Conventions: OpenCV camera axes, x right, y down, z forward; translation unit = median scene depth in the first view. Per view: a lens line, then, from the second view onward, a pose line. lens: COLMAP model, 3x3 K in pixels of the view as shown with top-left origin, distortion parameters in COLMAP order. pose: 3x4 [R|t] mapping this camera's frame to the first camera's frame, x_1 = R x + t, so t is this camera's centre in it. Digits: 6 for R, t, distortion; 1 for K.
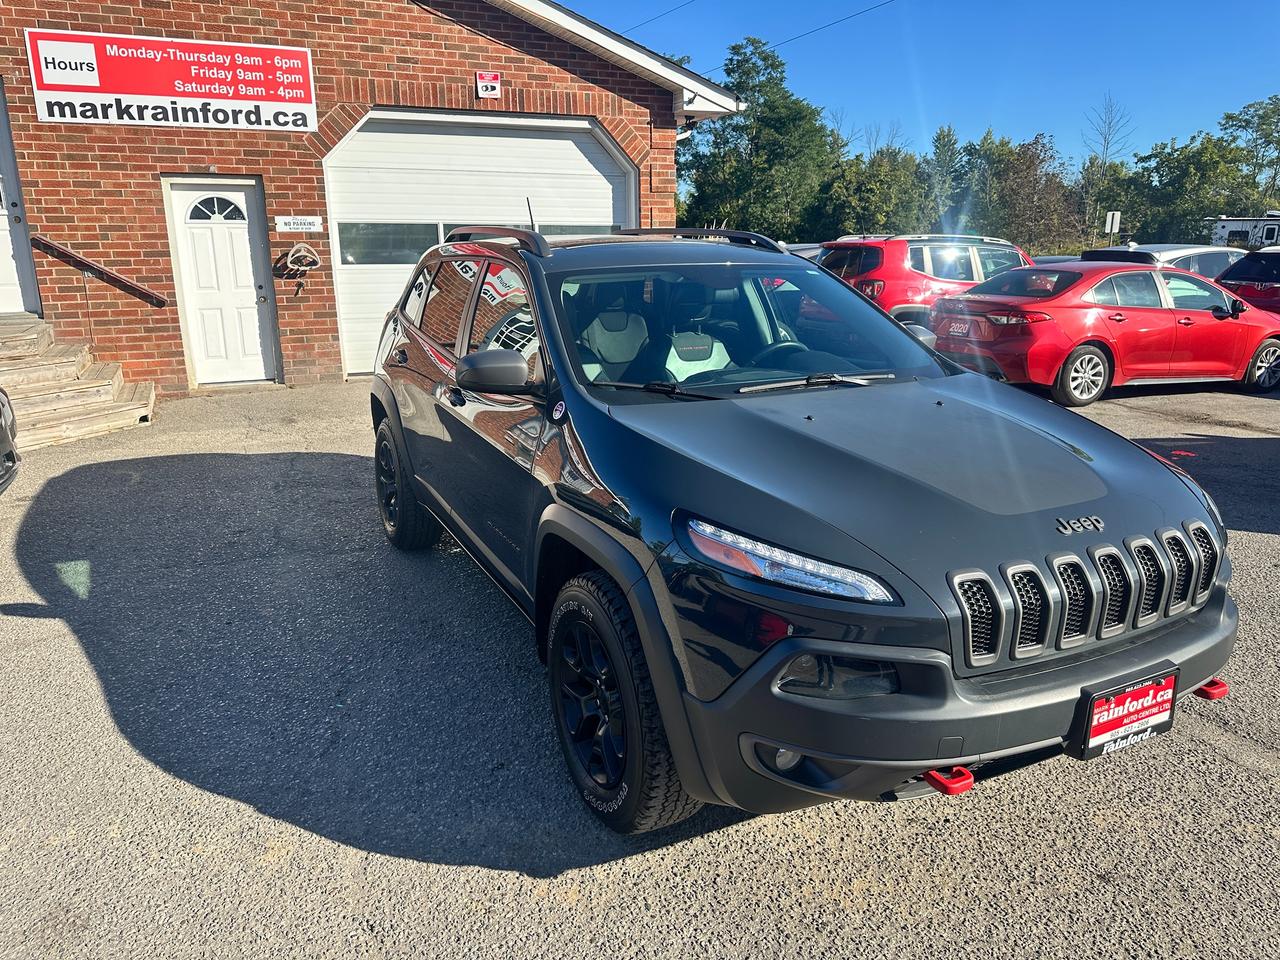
lens RADIAL K [[907.8, 0, 640.9], [0, 907.8, 477.2], [0, 0, 1]] dist [-0.011698, -0.016665]
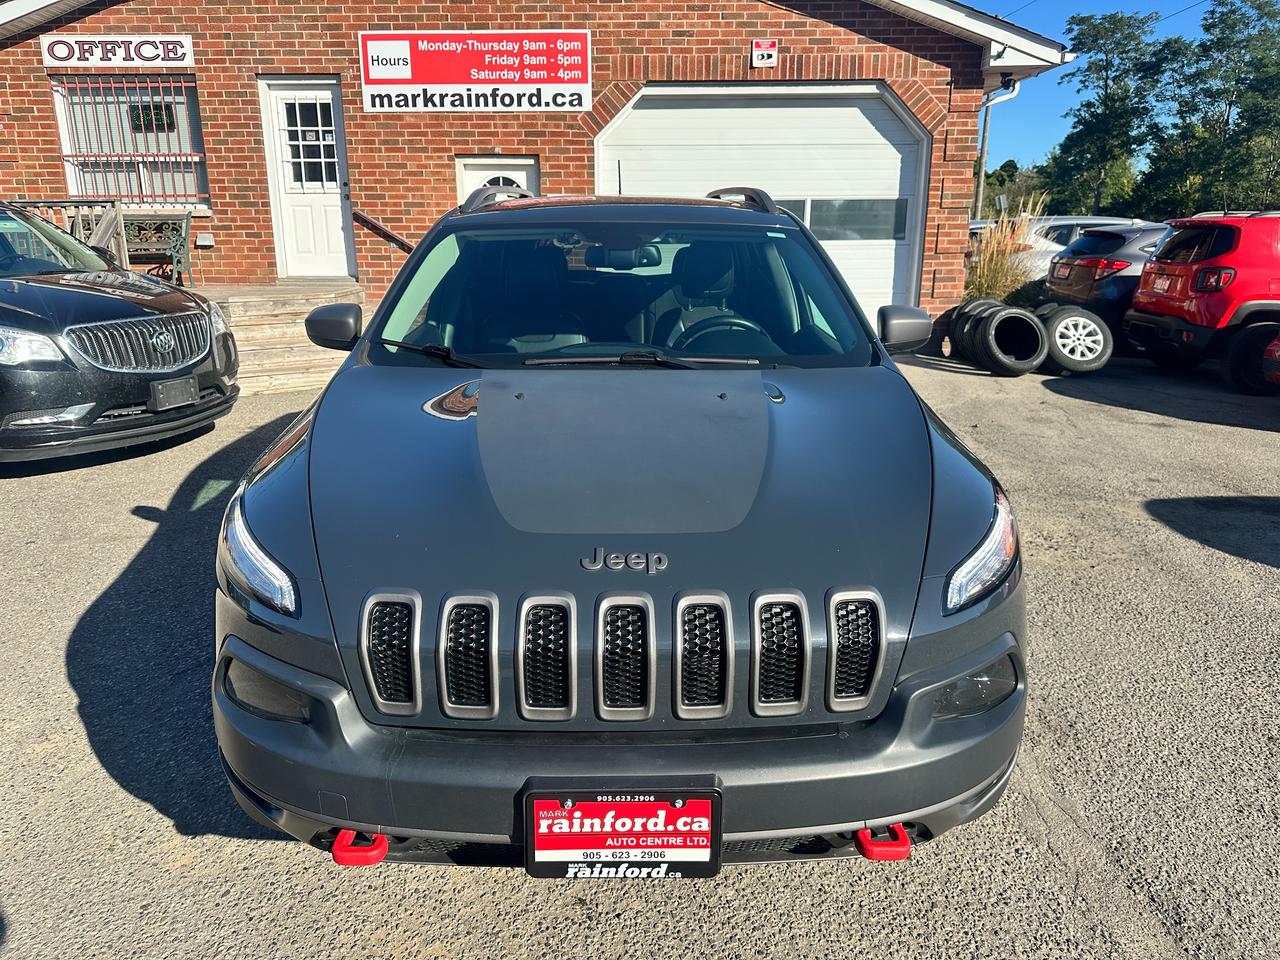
lens RADIAL K [[907.8, 0, 646.1], [0, 907.8, 485.0], [0, 0, 1]] dist [-0.011698, -0.016665]
pose [[0.894759, 0.122427, -0.429439, 0.206041], [-0.112566, 0.992465, 0.048399, -0.011573], [0.432128, 0.005035, 0.901798, 0.090212]]
